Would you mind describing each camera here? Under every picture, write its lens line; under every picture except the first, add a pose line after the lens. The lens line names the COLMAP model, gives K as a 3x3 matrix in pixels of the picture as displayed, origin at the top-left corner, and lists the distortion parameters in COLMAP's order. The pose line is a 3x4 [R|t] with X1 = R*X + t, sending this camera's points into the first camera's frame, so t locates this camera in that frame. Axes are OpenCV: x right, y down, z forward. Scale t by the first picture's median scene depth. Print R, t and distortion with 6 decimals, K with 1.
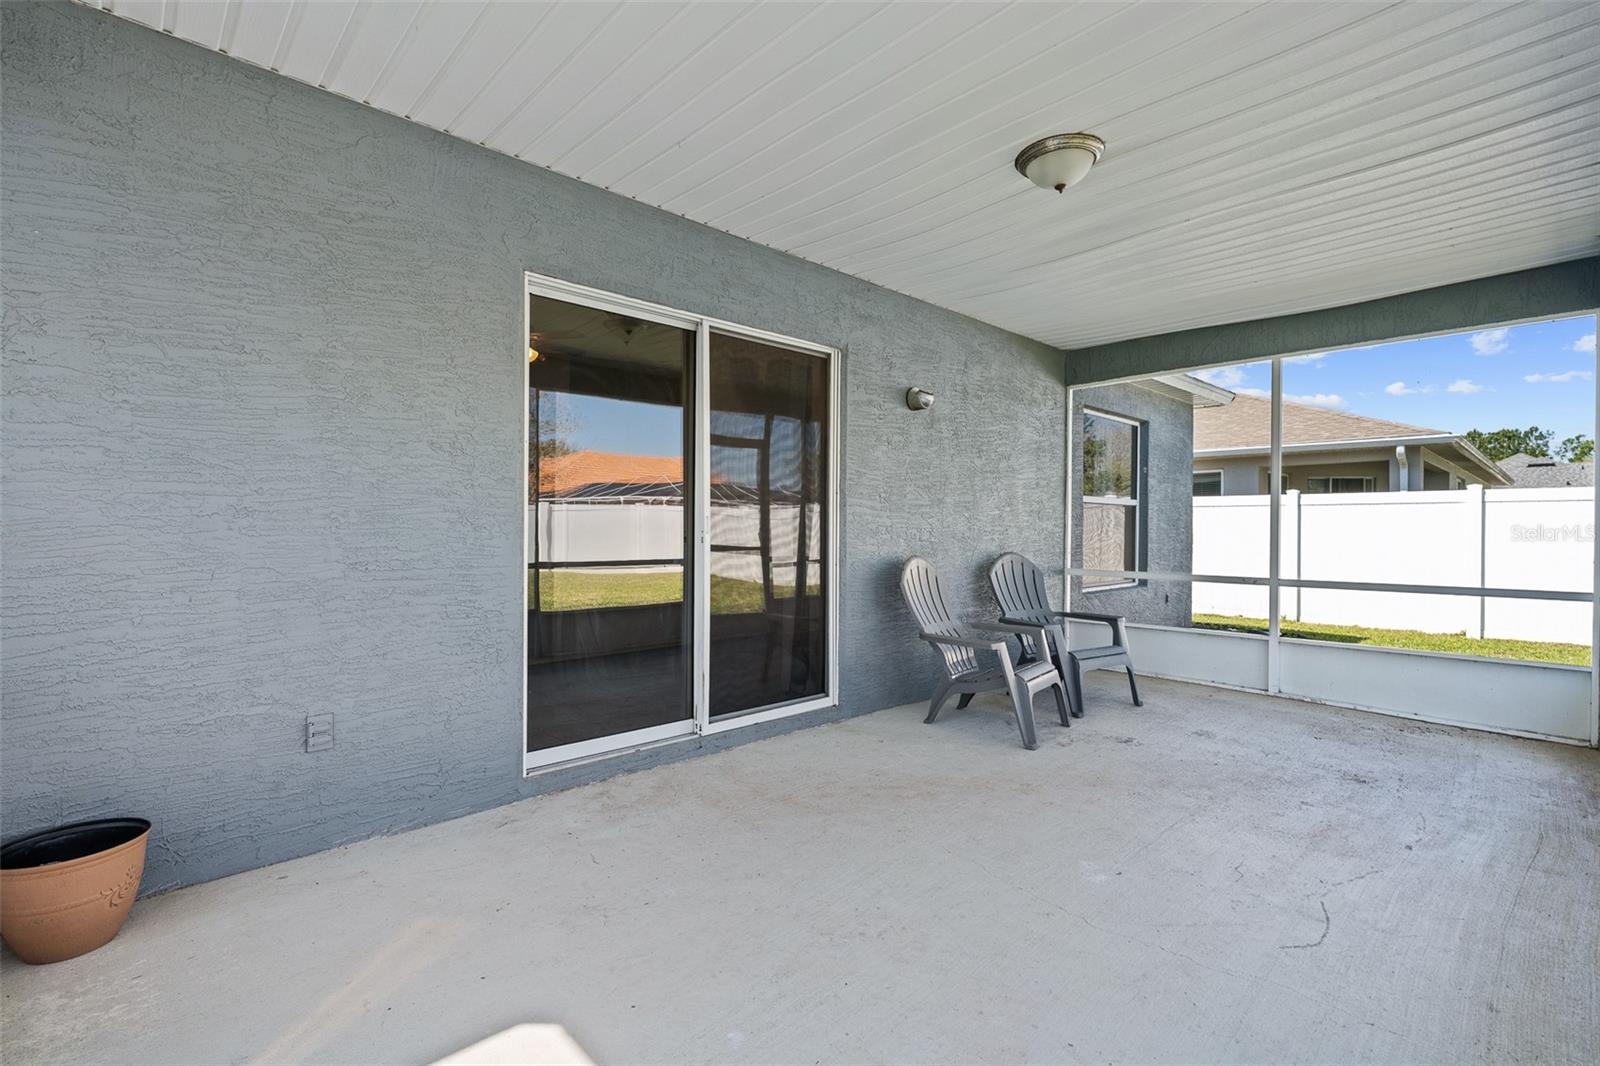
lens RADIAL K [[713.3, 0, 800.0], [0, 713.3, 533.0], [0, 0, 1]] dist [-0.005779, 0.000517]
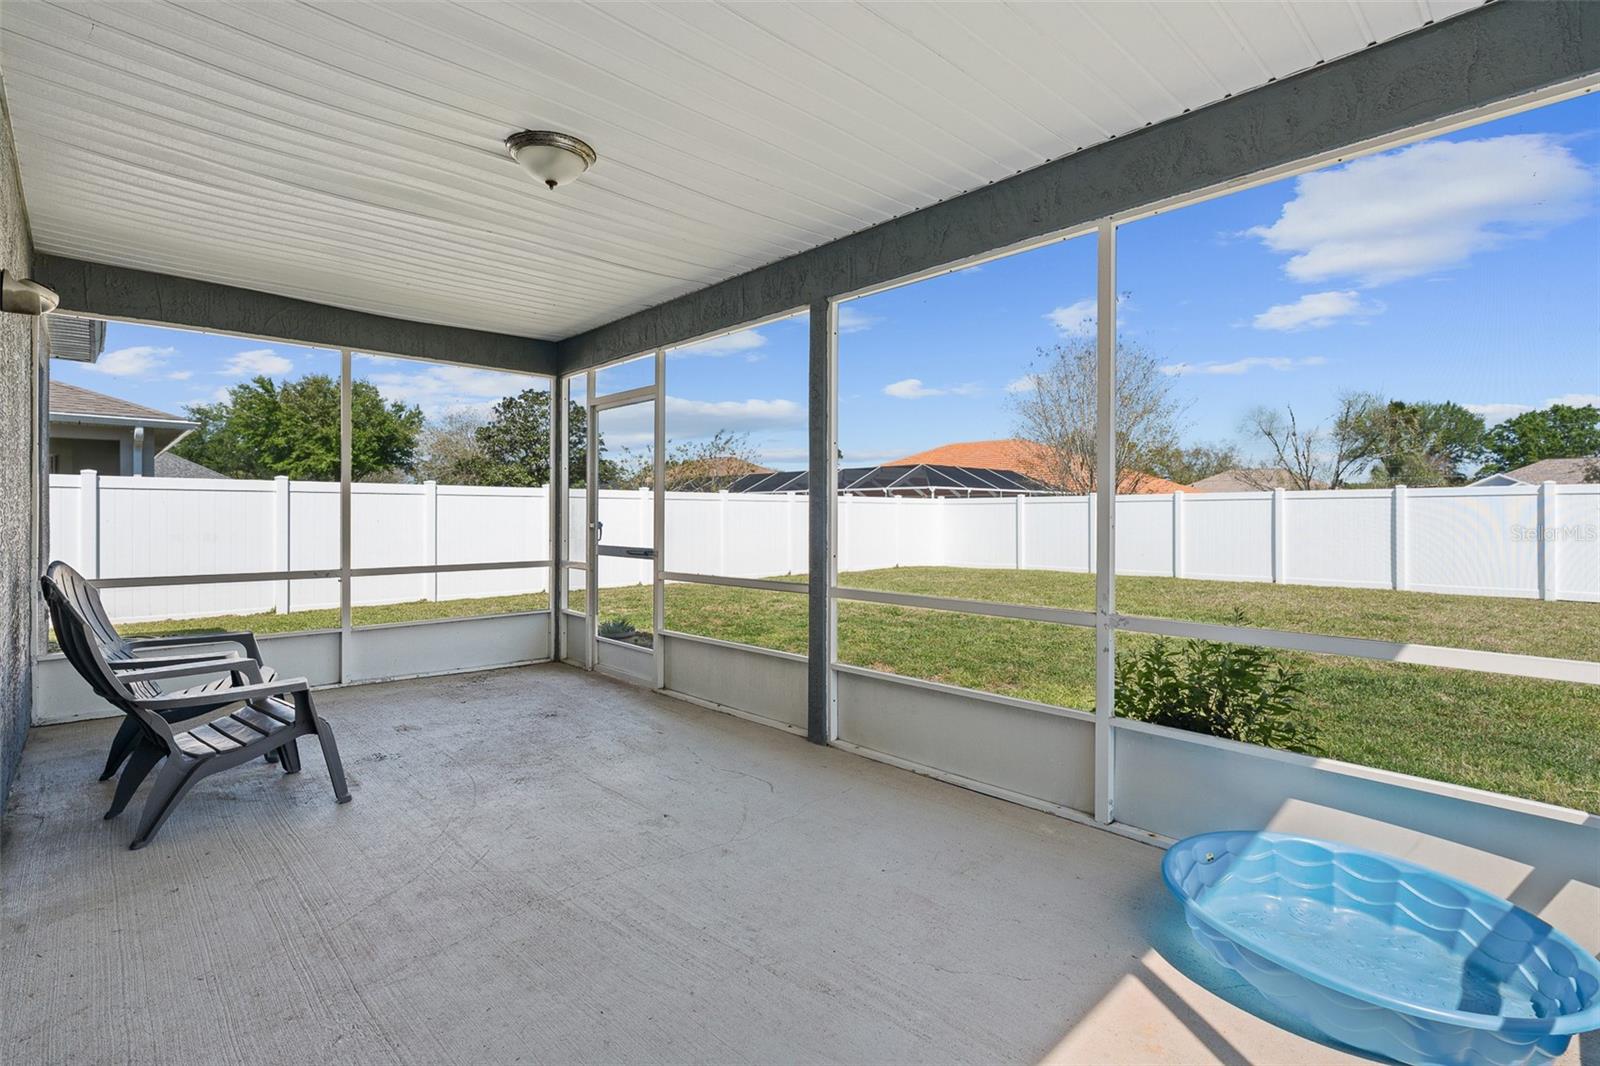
lens RADIAL K [[778.8, 0, 768.9], [0, 778.8, 464.7], [0, 0, 1]] dist [-0.000455, 0.000429]
pose [[0.028428, 0.055325, 0.998064, -0.499862], [0.014321, 0.998342, -0.055748, -0.012049], [-0.999493, 0.015878, 0.027588, 0.463897]]
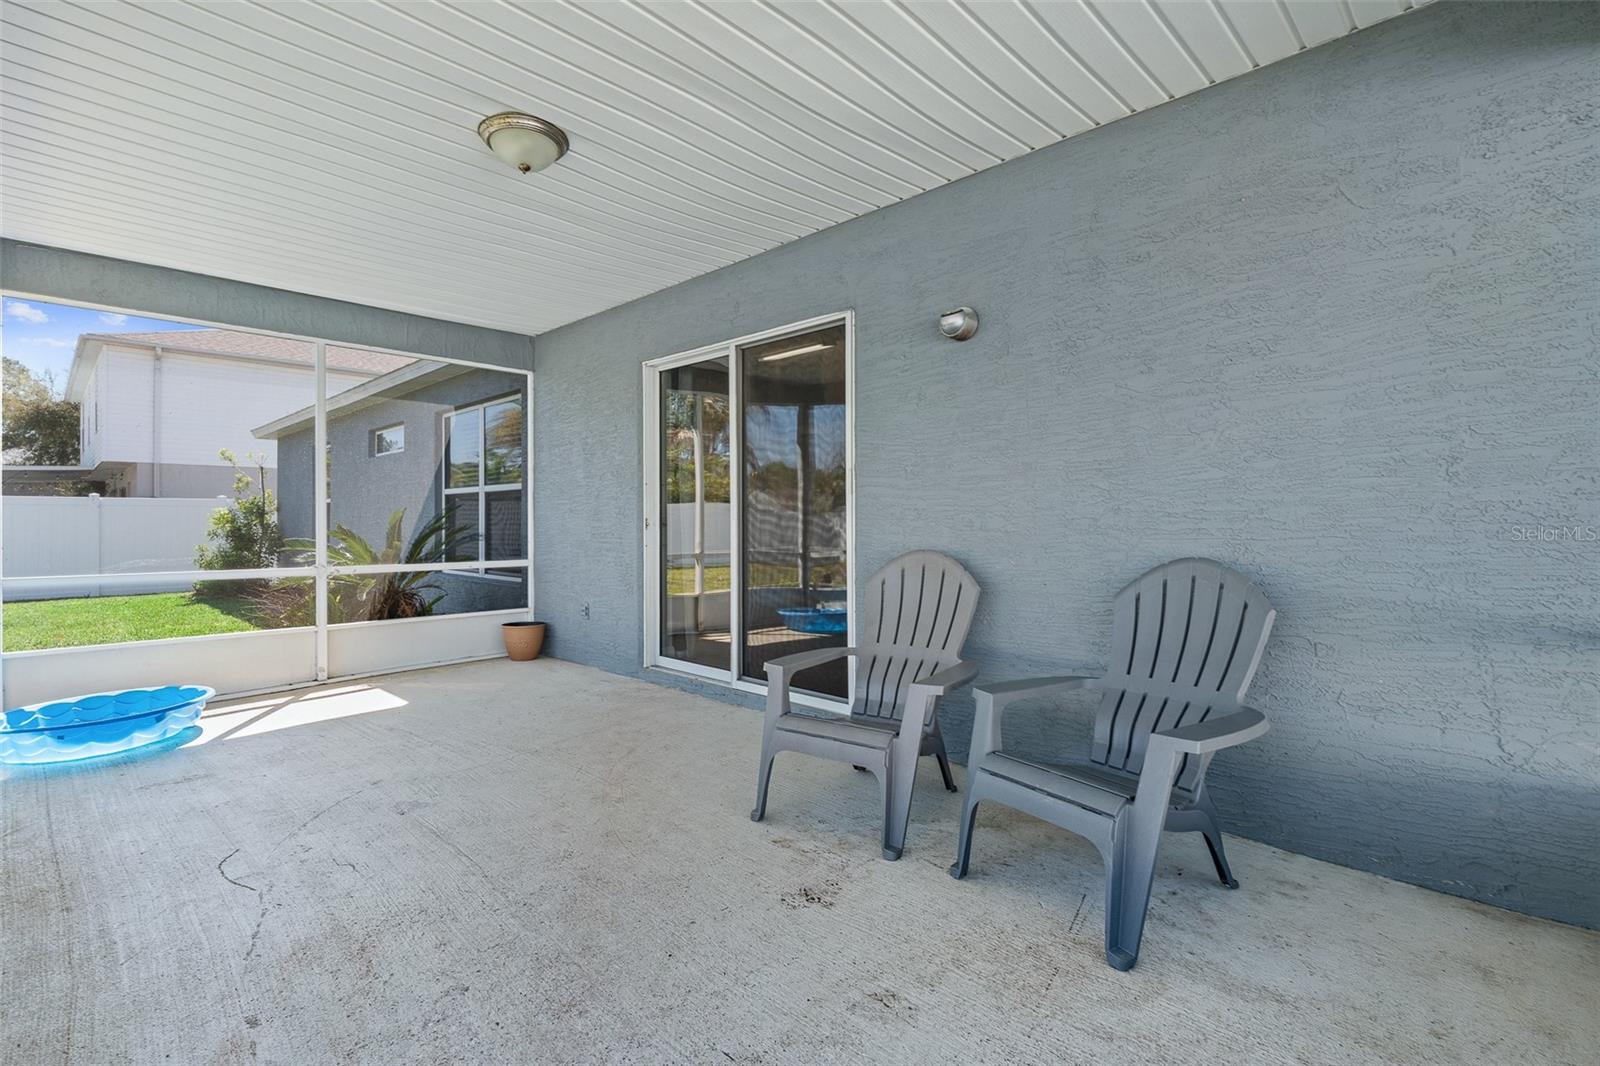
lens RADIAL K [[724.4, 0, 805.1], [0, 724.4, 520.4], [0, 0, 1]] dist [-0.006181, -0.000217]
pose [[0.073868, -0.005091, -0.997255, 0.972267], [-0.004467, 0.999975, -0.005436, 0.007160], [0.997258, 0.004856, 0.073843, 0.916495]]
